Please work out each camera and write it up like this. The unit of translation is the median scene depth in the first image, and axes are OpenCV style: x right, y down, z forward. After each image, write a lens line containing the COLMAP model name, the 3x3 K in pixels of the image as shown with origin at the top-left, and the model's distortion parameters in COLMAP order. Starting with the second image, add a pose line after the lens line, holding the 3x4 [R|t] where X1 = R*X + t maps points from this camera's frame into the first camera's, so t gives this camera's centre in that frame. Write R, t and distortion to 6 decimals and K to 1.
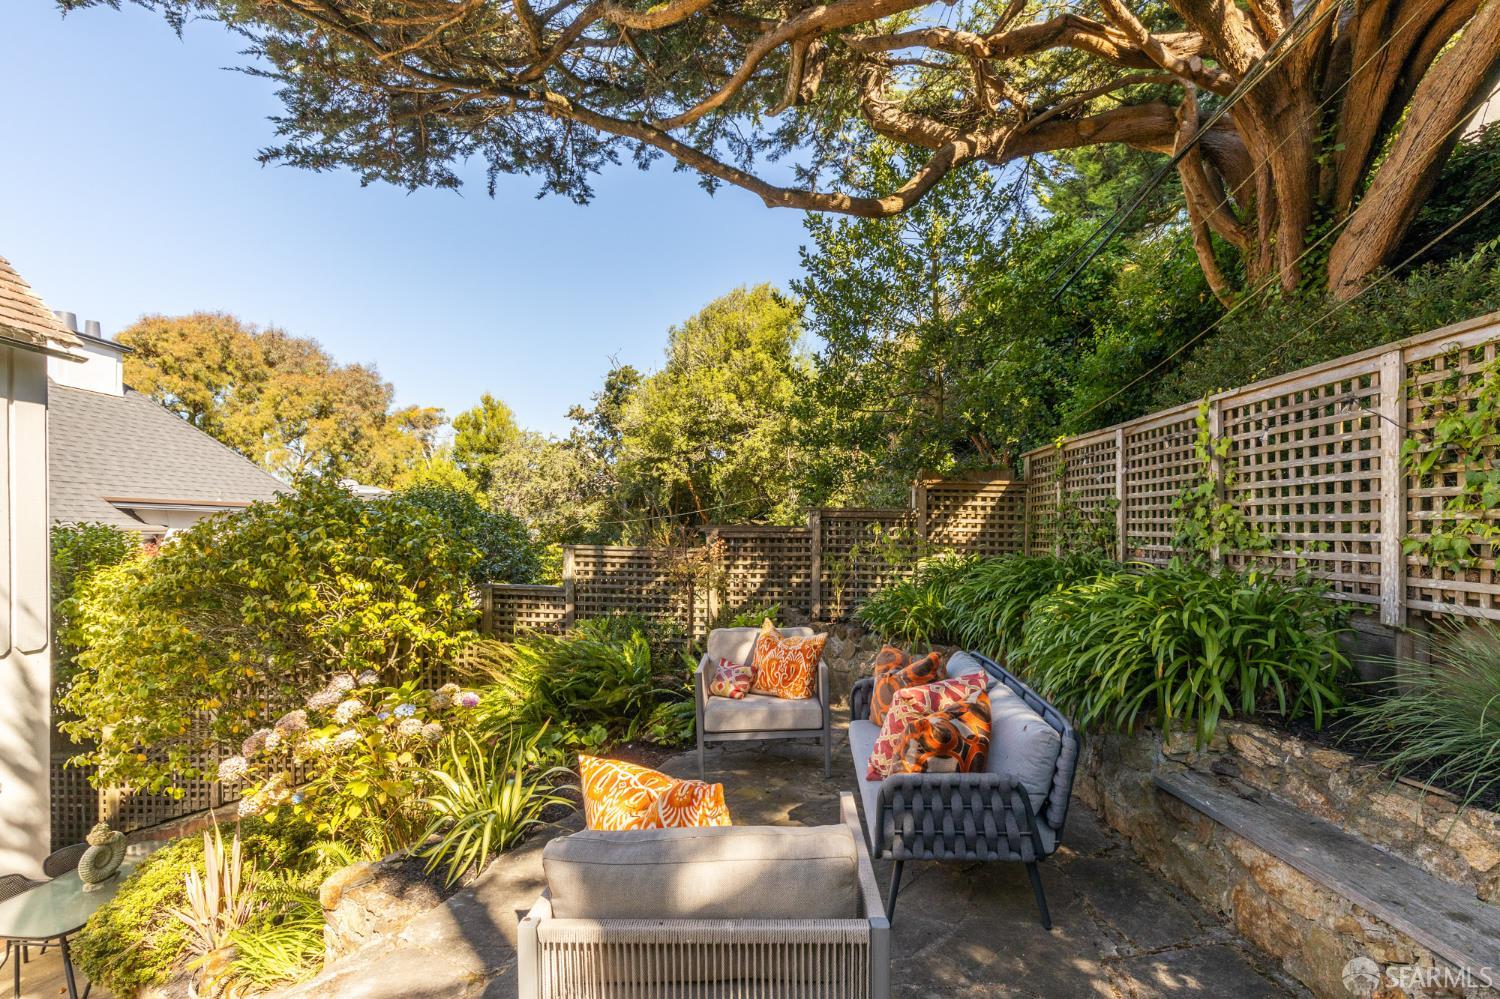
lens RADIAL K [[652.1, 0, 752.3], [0, 652.1, 534.2], [0, 0, 1]] dist [-0.000742, -0.000498]
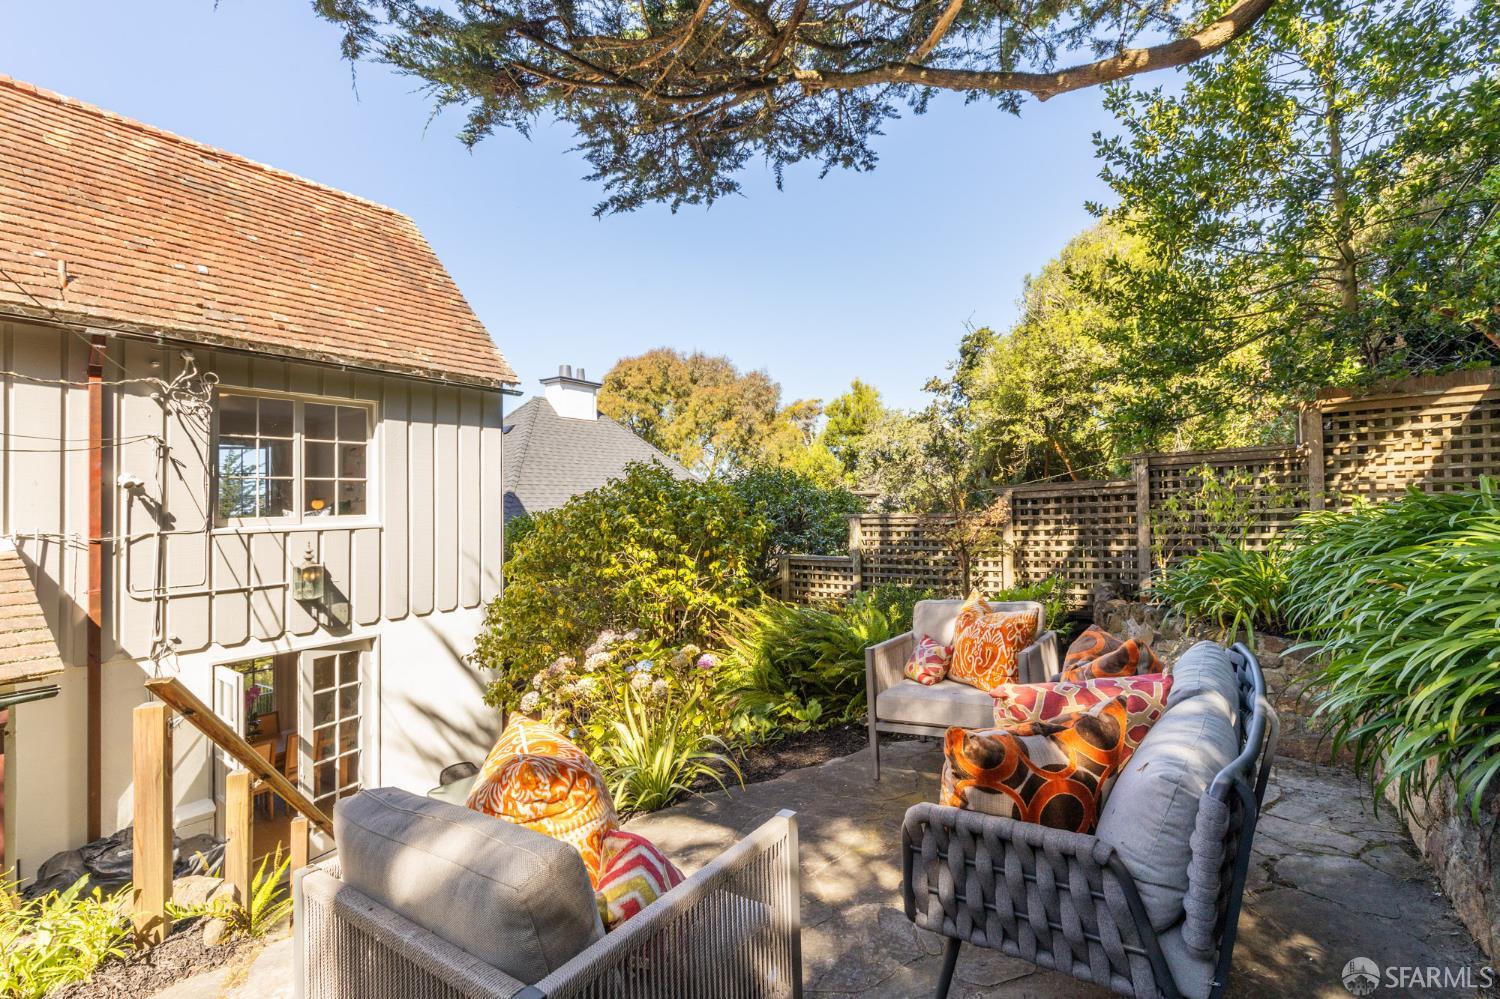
lens RADIAL K [[660.8, 0, 786.6], [0, 660.8, 491.9], [0, 0, 1]] dist [0.000351, -0.000696]
pose [[0.842911, -0.057901, -0.534928, 0.161272], [0.041151, 0.998218, -0.043203, 0.020861], [0.536477, 0.014403, 0.843792, 0.107758]]
